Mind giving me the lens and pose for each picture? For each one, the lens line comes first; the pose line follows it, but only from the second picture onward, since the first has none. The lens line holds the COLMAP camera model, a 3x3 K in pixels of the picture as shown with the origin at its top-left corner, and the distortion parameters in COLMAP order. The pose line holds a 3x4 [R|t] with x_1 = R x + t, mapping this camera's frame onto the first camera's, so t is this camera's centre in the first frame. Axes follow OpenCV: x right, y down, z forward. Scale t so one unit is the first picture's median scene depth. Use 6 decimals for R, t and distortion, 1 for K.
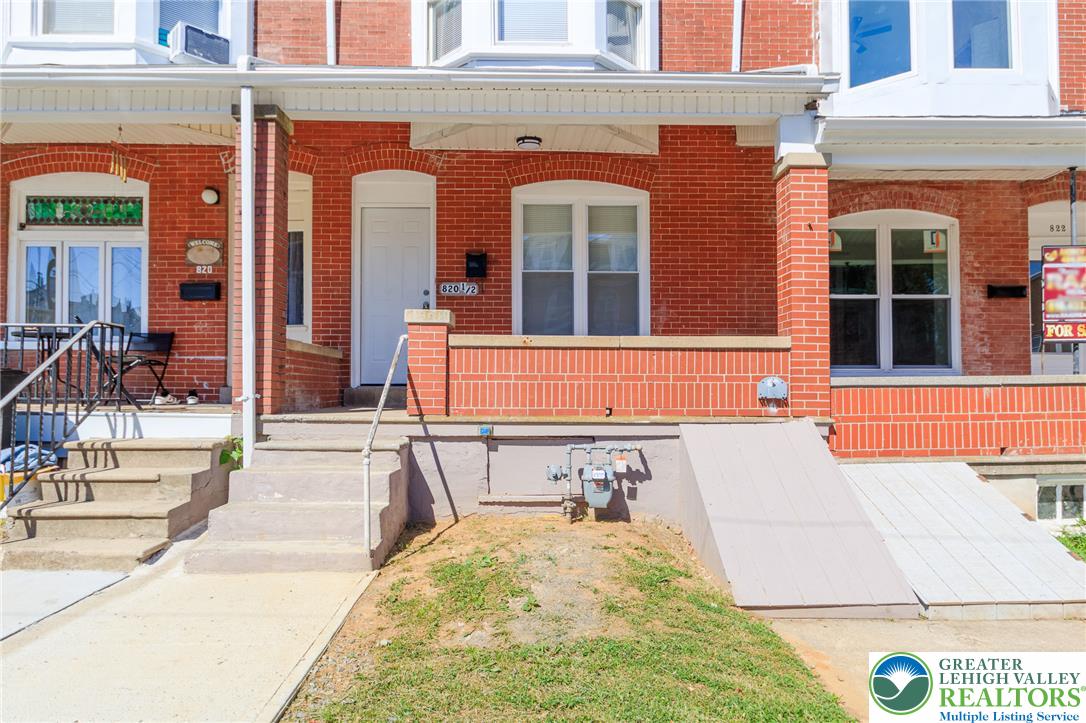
lens RADIAL K [[657.2, 0, 547.5], [0, 657.2, 370.4], [0, 0, 1]] dist [-0.007115, 0.009431]
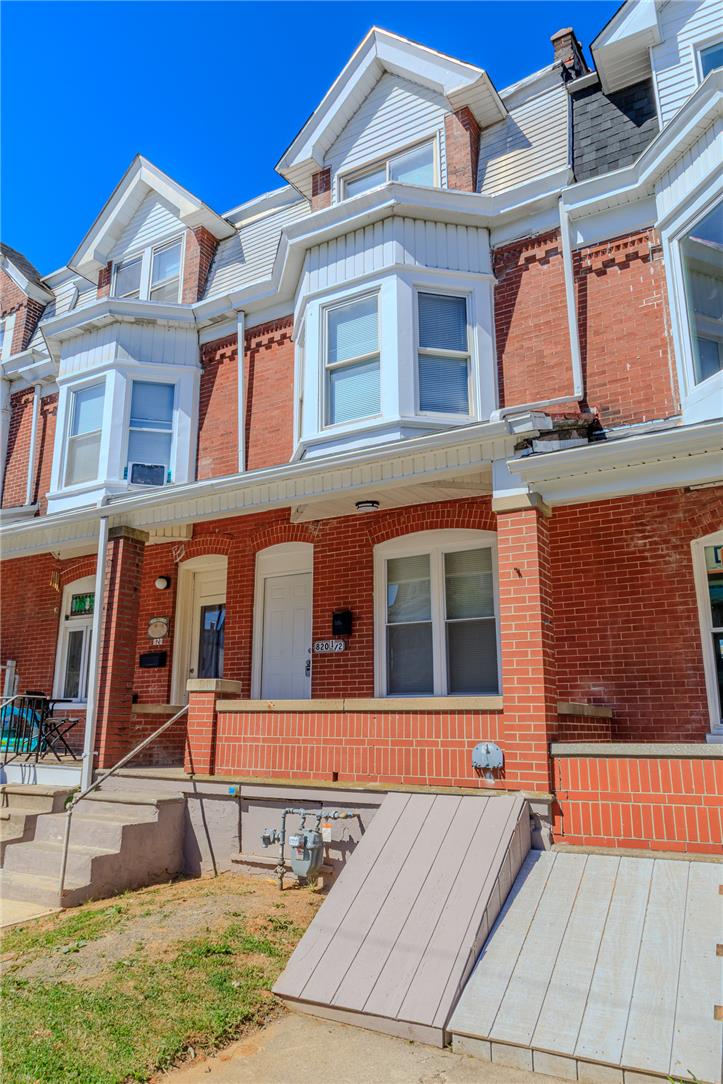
lens RADIAL K [[738.8, 0, 370.5], [0, 738.8, 544.9], [0, 0, 1]] dist [-0.005388, 0.009416]
pose [[0.850756, -0.123450, -0.510857, 0.575006], [0.014367, 0.977121, -0.212198, -0.032052], [0.525365, 0.173189, 0.833065, 0.020212]]
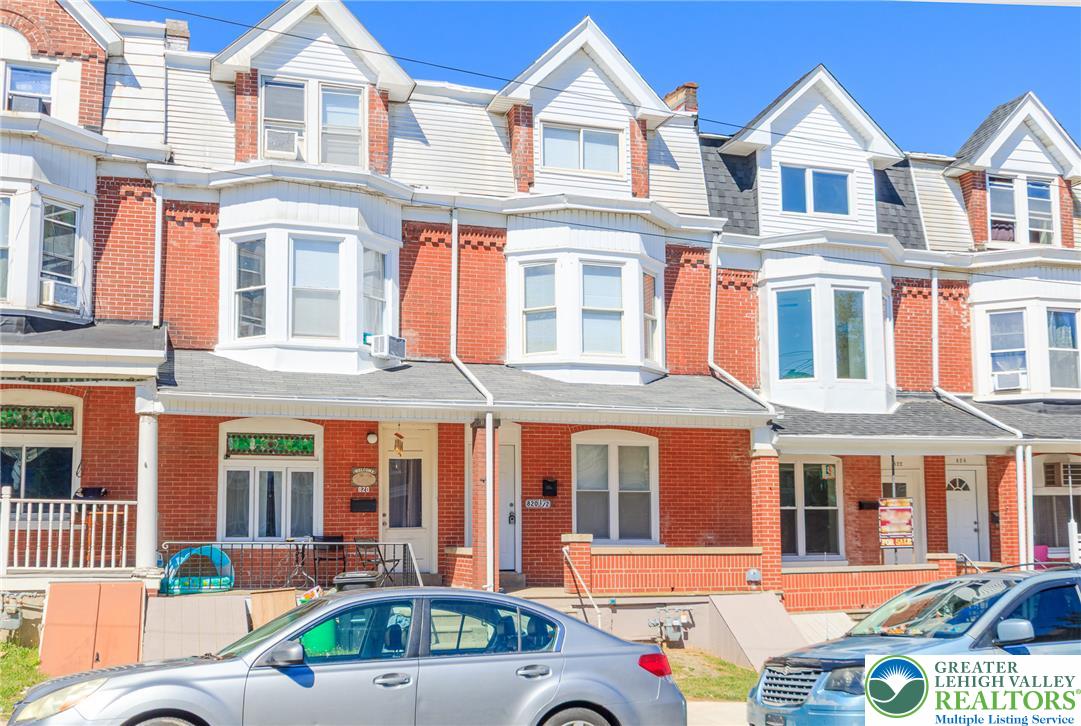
lens RADIAL K [[1128.1, 0, 540.8], [0, 1128.1, 403.4], [0, 0, 1]] dist [-0.003180, 0.000000]
pose [[0.959256, 0.028186, 0.281130, -0.876946], [-0.004690, 0.996463, -0.083903, -0.142496], [-0.282501, 0.079166, 0.955995, -1.471481]]
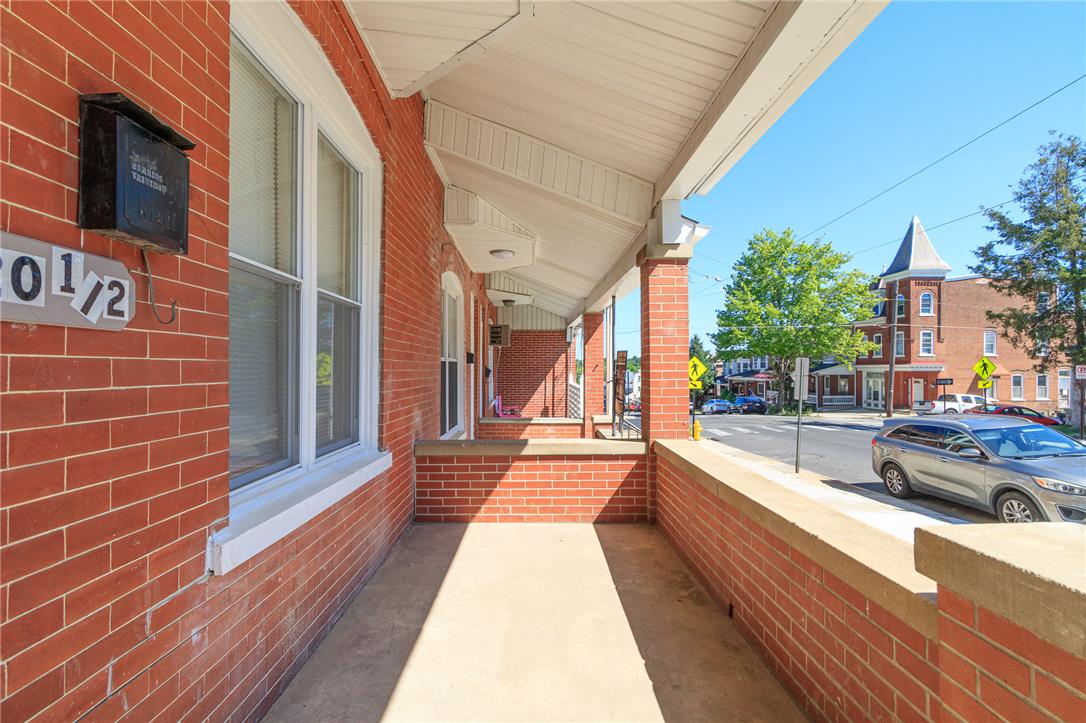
lens RADIAL K [[501.4, 0, 536.6], [0, 501.4, 368.7], [0, 0, 1]] dist [0.004931, -0.002362]
pose [[0.014674, 0.000831, 0.999892, -0.270944], [-0.030908, 0.999522, -0.000377, -0.111287], [-0.999415, -0.030899, 0.014693, 0.917532]]
